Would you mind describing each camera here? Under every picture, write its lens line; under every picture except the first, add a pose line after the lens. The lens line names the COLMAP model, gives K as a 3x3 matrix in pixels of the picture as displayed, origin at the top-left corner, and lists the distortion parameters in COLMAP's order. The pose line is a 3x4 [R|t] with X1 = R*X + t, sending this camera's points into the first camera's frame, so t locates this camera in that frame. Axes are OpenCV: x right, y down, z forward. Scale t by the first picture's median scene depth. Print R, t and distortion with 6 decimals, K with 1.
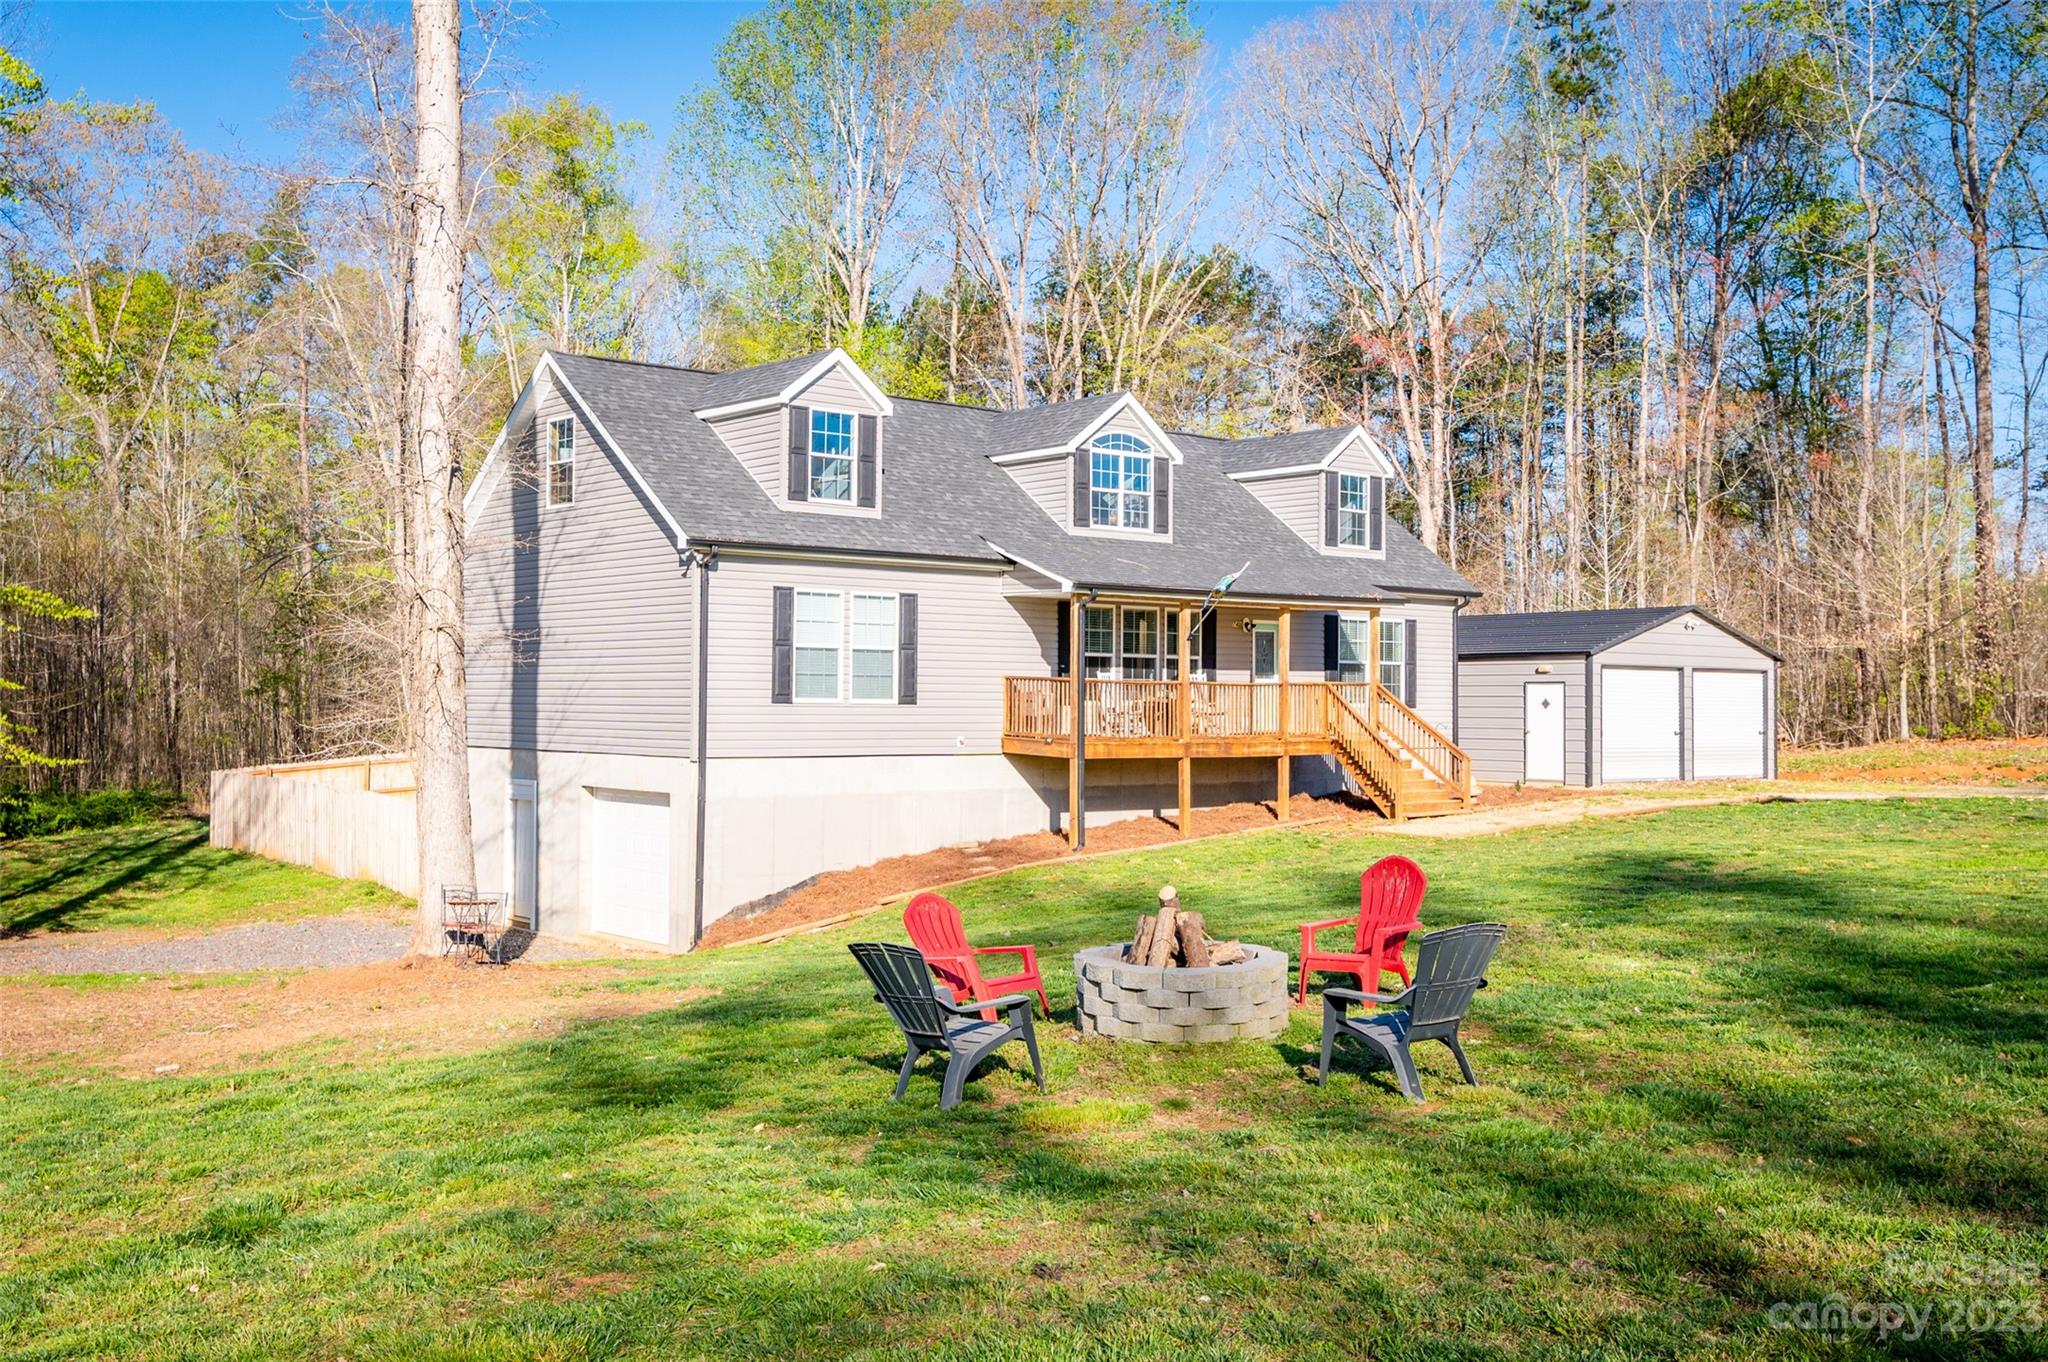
lens RADIAL K [[1004.2, 0, 1023.9], [0, 1004.2, 743.8], [0, 0, 1]] dist [-0.039474, -0.000044]
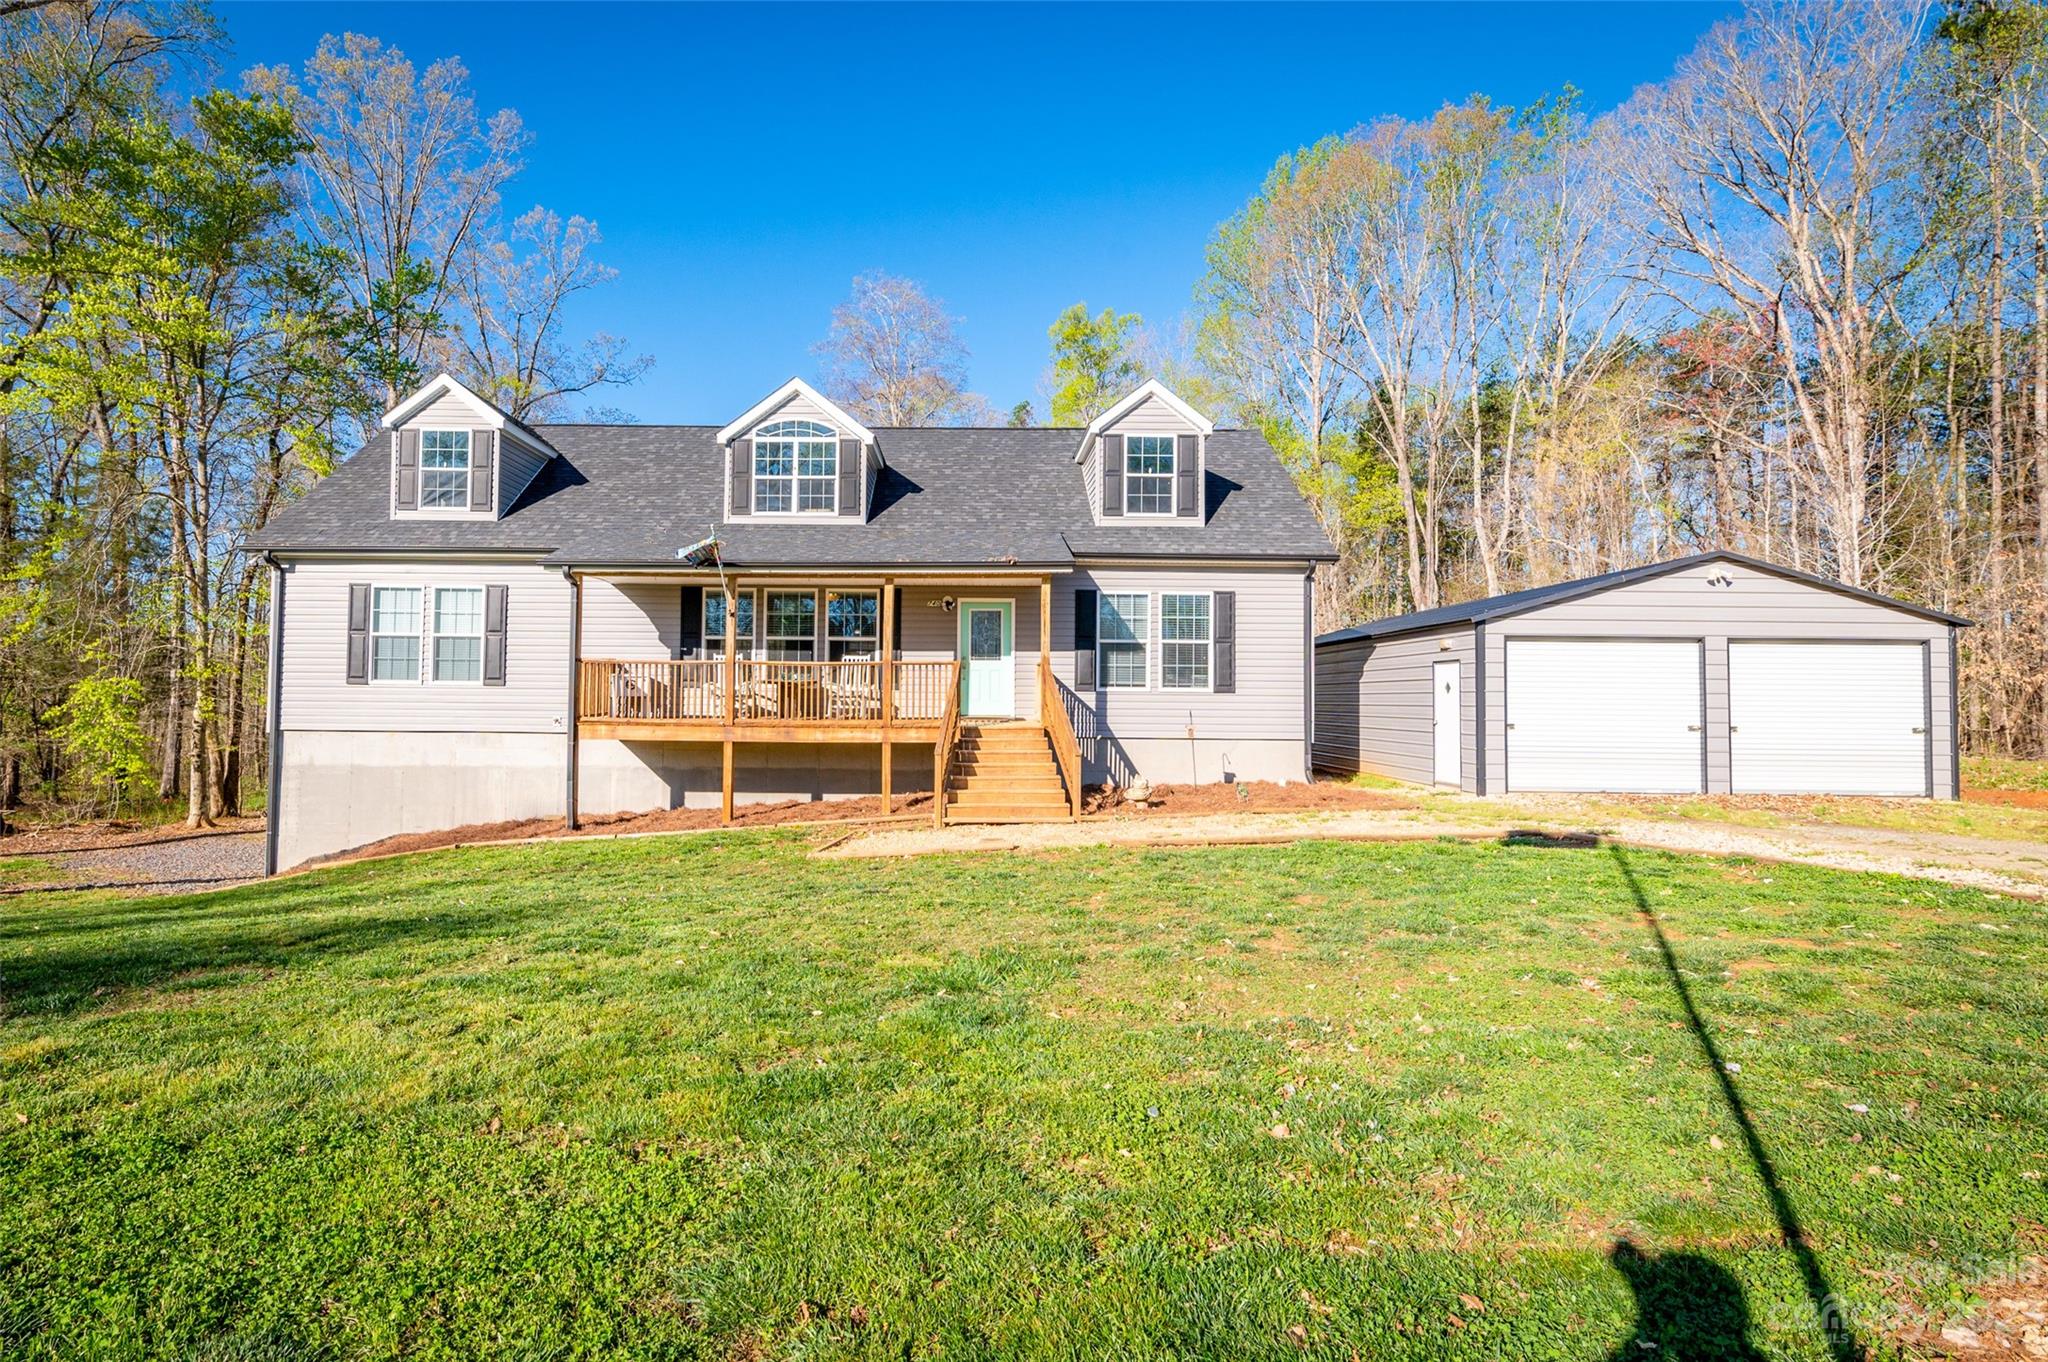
lens RADIAL K [[878.1, 0, 1103.6], [0, 878.1, 677.7], [0, 0, 1]] dist [0.000530, 0.000324]
pose [[0.915447, -0.003792, -0.402420, 0.681824], [-0.018998, 0.998434, -0.052624, -0.007602], [0.401990, 0.055820, 0.913941, 0.298122]]
